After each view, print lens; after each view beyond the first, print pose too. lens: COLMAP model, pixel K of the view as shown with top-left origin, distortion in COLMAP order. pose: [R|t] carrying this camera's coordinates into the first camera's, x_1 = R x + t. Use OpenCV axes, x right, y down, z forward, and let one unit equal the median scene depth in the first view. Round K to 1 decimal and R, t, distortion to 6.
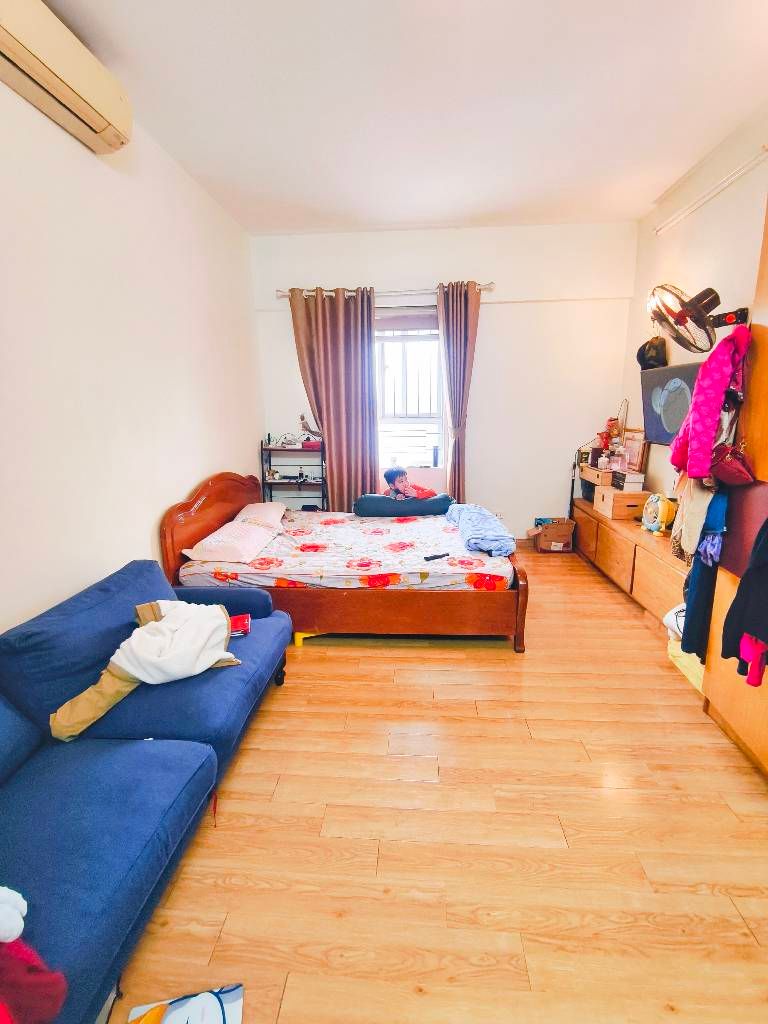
lens RADIAL K [[478.3, 0, 377.4], [0, 478.3, 509.5], [0, 0, 1]] dist [-0.003647, -0.001096]
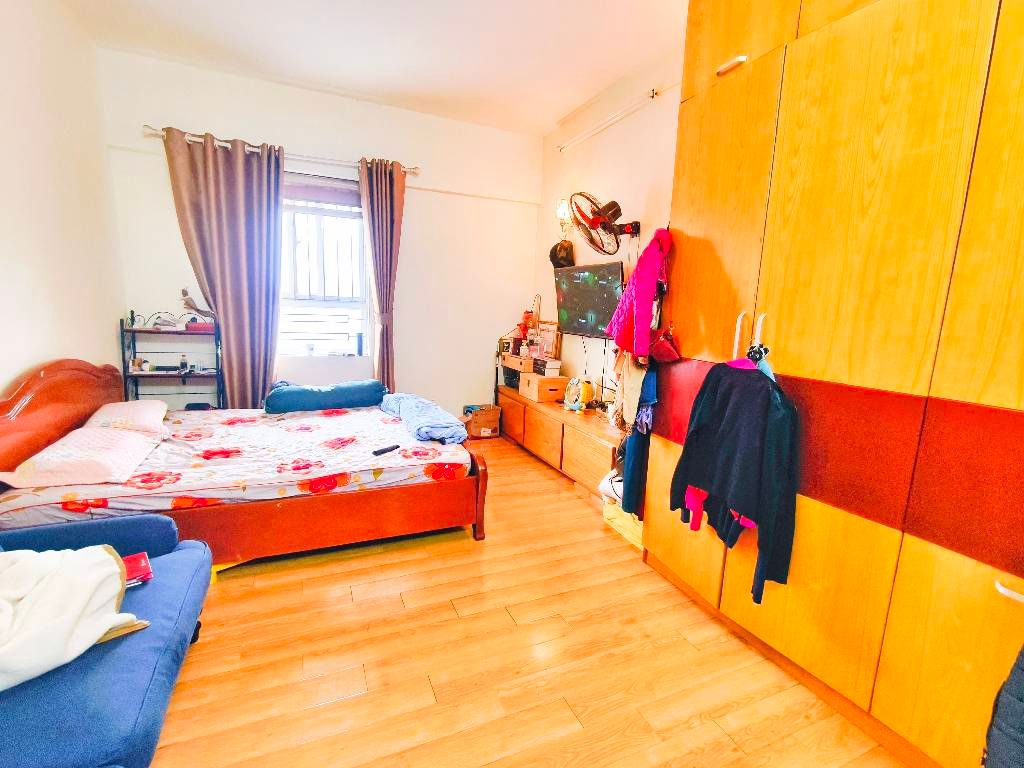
lens RADIAL K [[478.3, 0, 513.9], [0, 478.3, 386.8], [0, 0, 1]] dist [-0.003647, -0.001096]
pose [[0.880325, -0.027228, 0.473590, -0.081416], [0.045319, 0.998612, -0.026826, 0.013782], [-0.472202, 0.045078, 0.880337, 0.081330]]
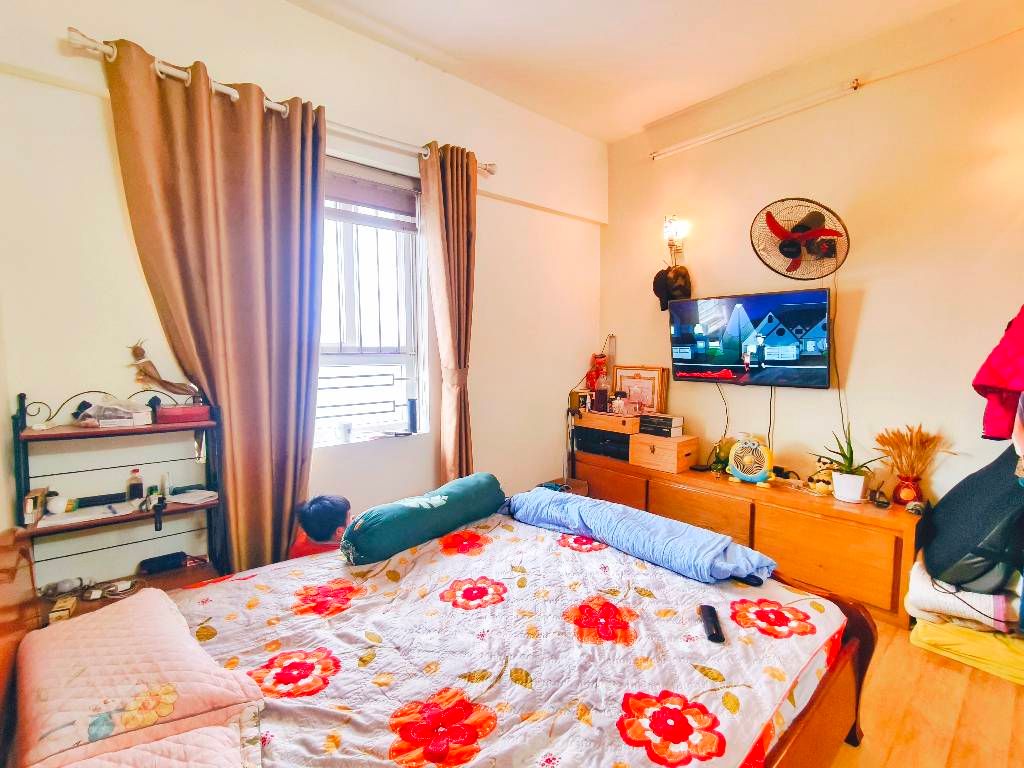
lens RADIAL K [[478.3, 0, 515.3], [0, 478.3, 385.3], [0, 0, 1]] dist [-0.003647, -0.001096]
pose [[0.696321, -0.042066, 0.716497, -0.332026], [0.140865, 0.986875, -0.078958, -0.122485], [-0.703772, 0.155910, 0.693107, 0.705917]]
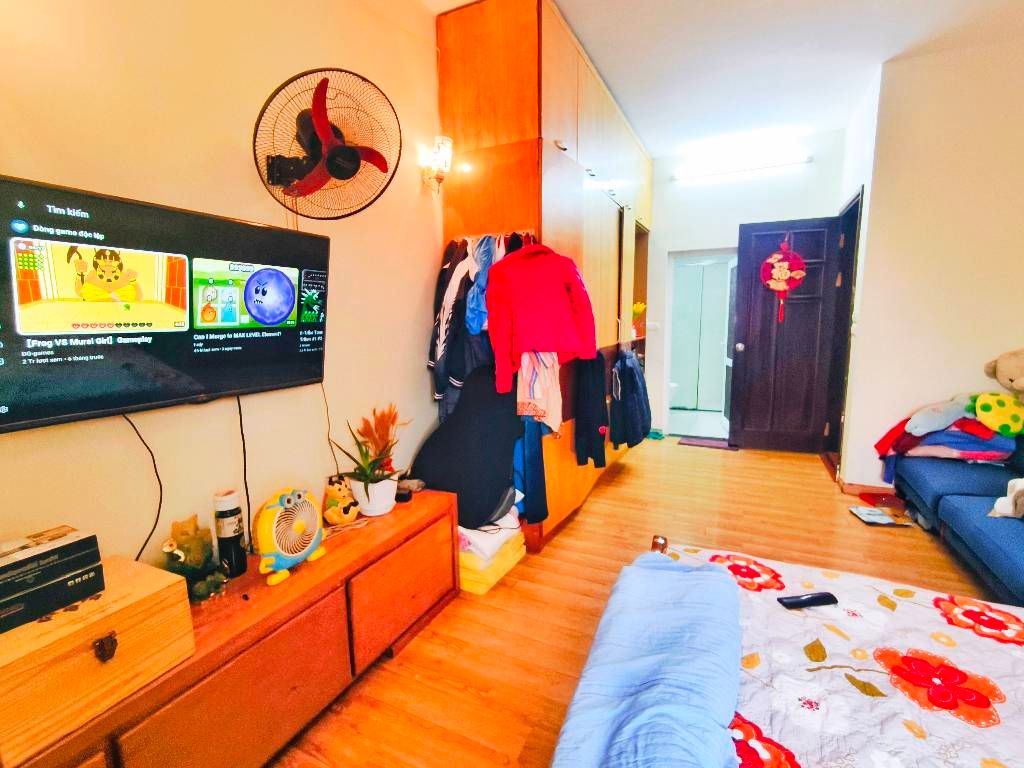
lens RADIAL K [[478.3, 0, 514.9], [0, 478.3, 383.9], [0, 0, 1]] dist [-0.003647, -0.001096]
pose [[-0.932004, -0.017488, 0.362025, 0.210599], [0.105386, 0.942606, 0.316840, -0.264965], [-0.346788, 0.333449, -0.876670, 1.337391]]
